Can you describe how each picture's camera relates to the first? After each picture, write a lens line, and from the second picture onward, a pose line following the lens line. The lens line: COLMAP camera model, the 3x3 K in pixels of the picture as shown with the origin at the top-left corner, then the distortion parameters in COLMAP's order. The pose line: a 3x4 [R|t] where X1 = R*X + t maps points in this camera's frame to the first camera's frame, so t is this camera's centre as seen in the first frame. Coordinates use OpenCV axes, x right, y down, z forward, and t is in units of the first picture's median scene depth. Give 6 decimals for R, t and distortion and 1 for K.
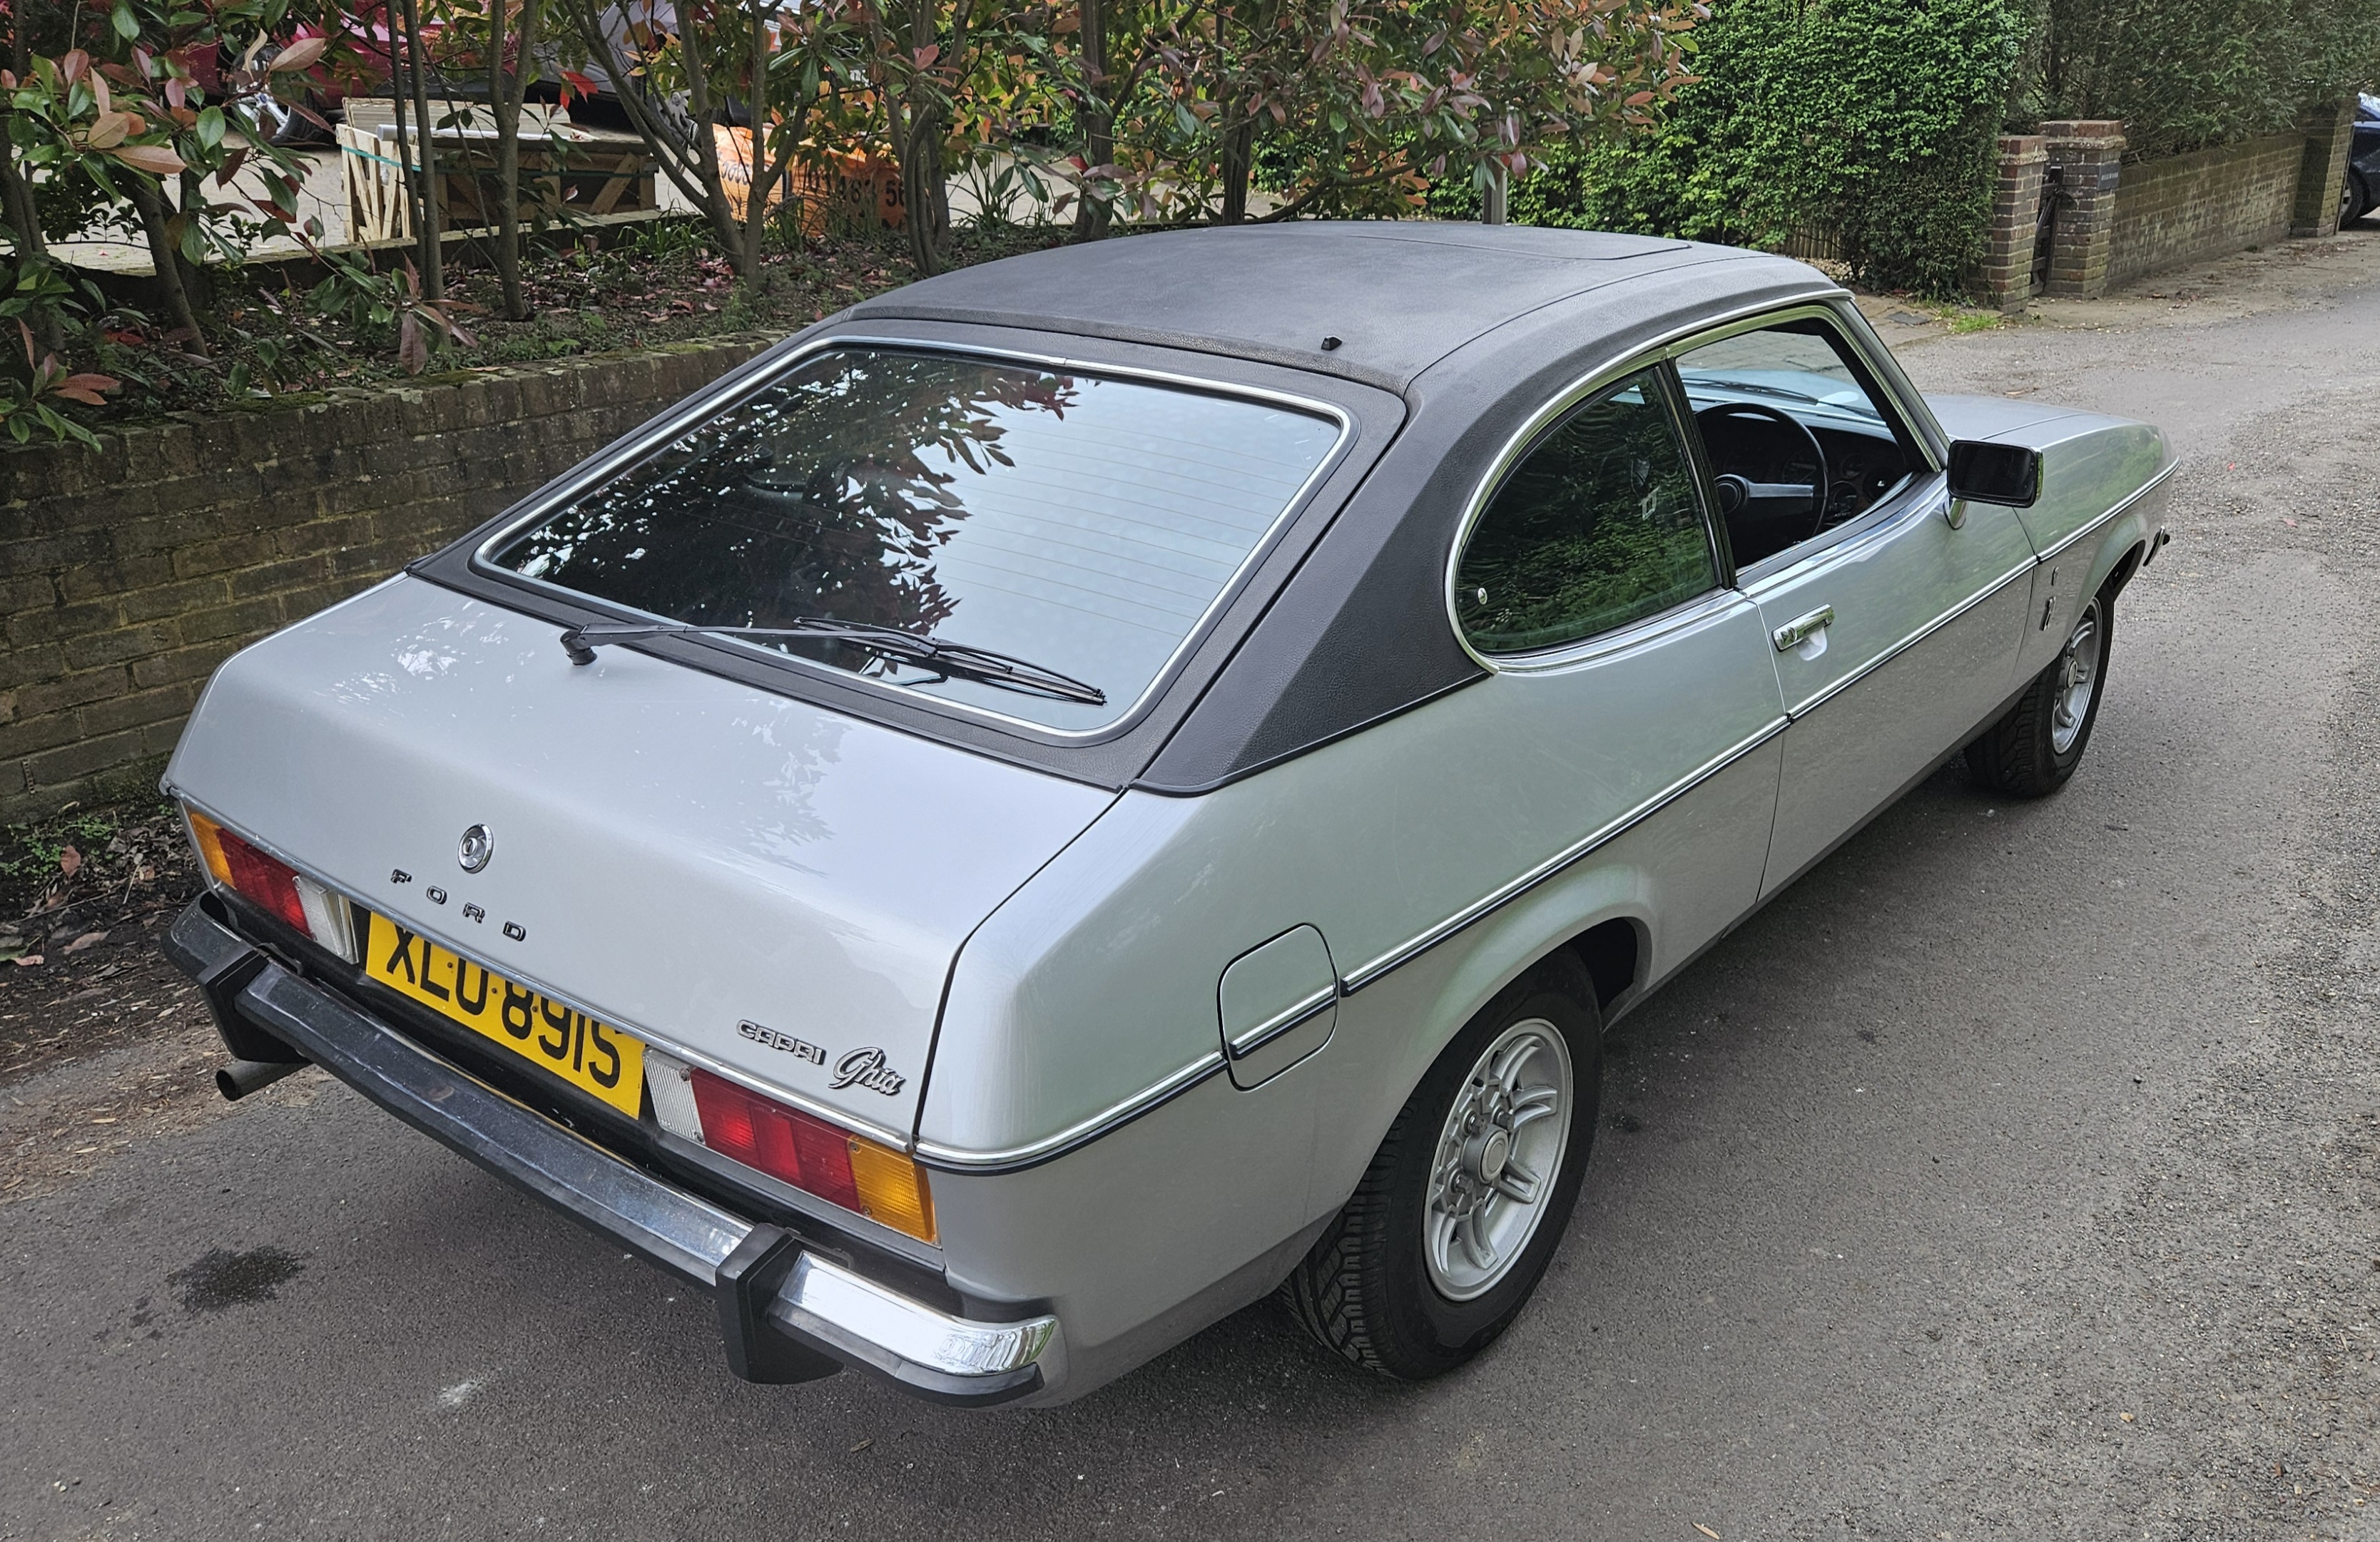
lens RADIAL K [[1869.6, 0, 1250.5], [0, 1869.6, 683.2], [0, 0, 1]] dist [0.083502, -0.054076]
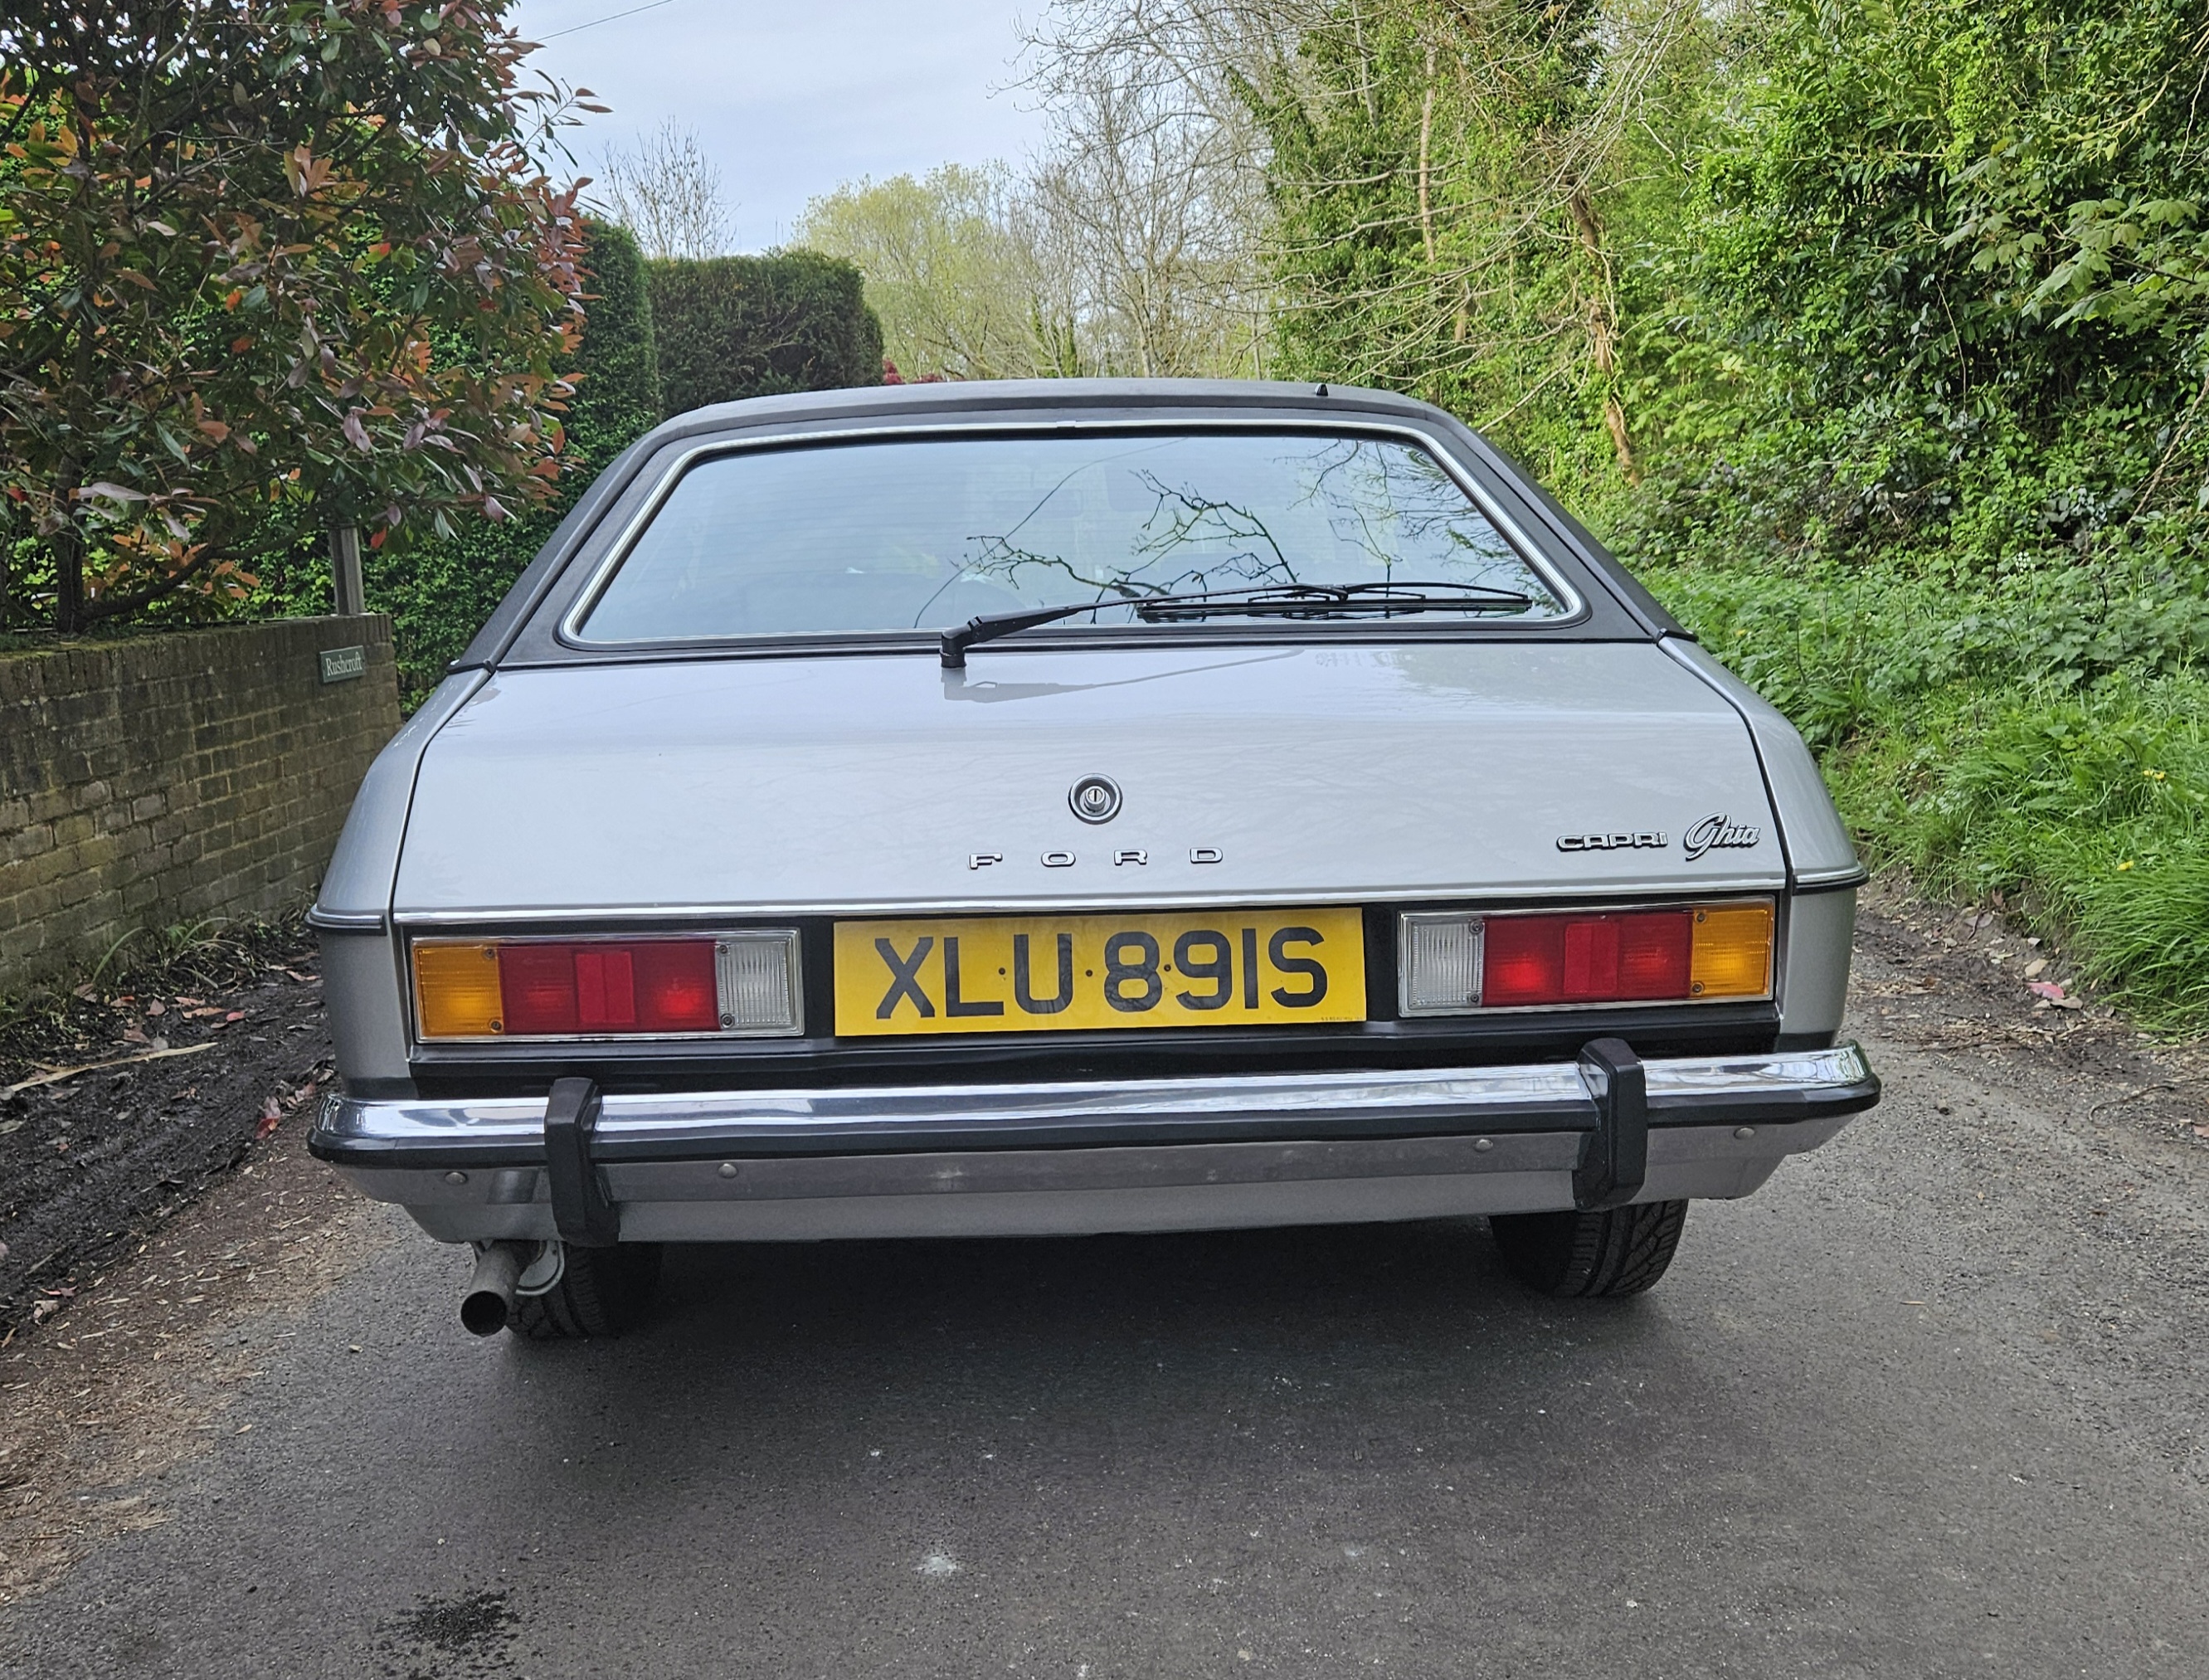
lens RADIAL K [[2197.0, 0, 1063.5], [0, 2197.0, 848.1], [0, 0, 1]] dist [0.053930, -0.007405]
pose [[0.771784, -0.102947, 0.627496, -0.171516], [0.226677, 0.966520, -0.120233, 0.036947], [-0.594110, 0.235033, 0.769281, 0.030950]]
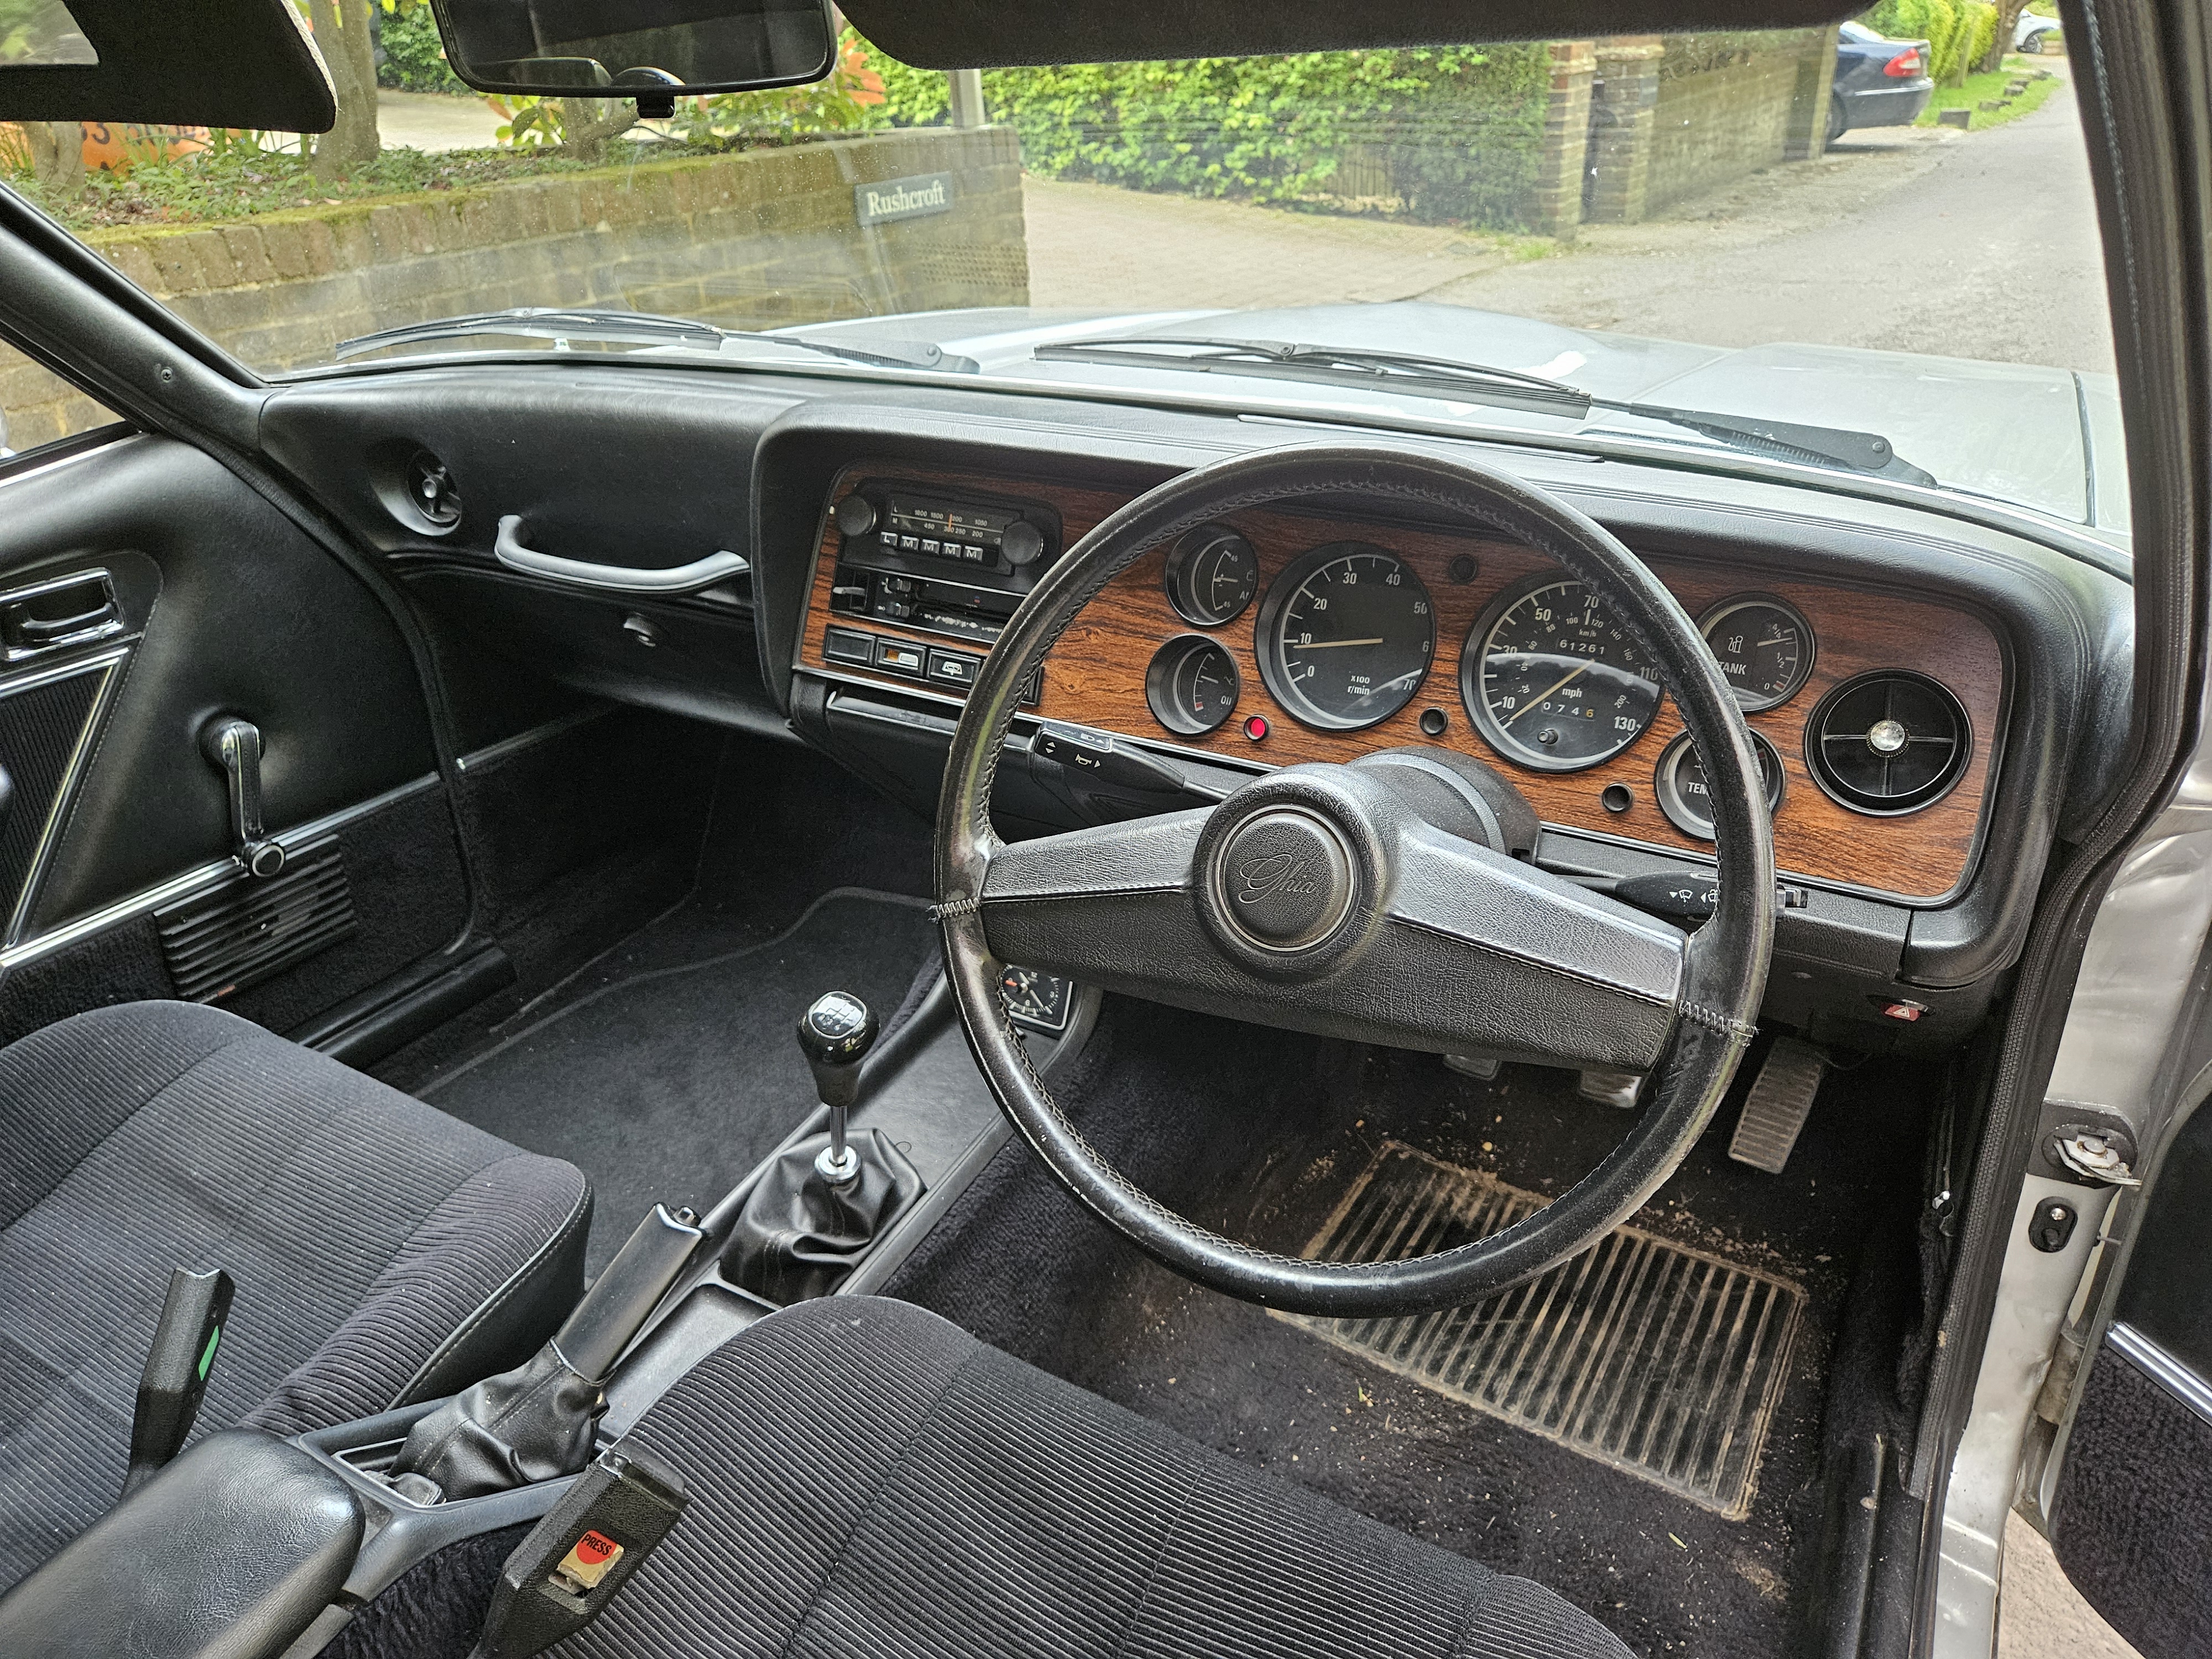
lens RADIAL K [[1480.8, 0, 1096.9], [0, 1480.8, 849.5], [0, 0, 1]] dist [0.059988, -0.051313]
pose [[0.990677, -0.090636, 0.101710, 0.060969], [0.072457, 0.982771, 0.170031, -0.038050], [-0.115368, -0.161076, 0.980176, 0.235201]]
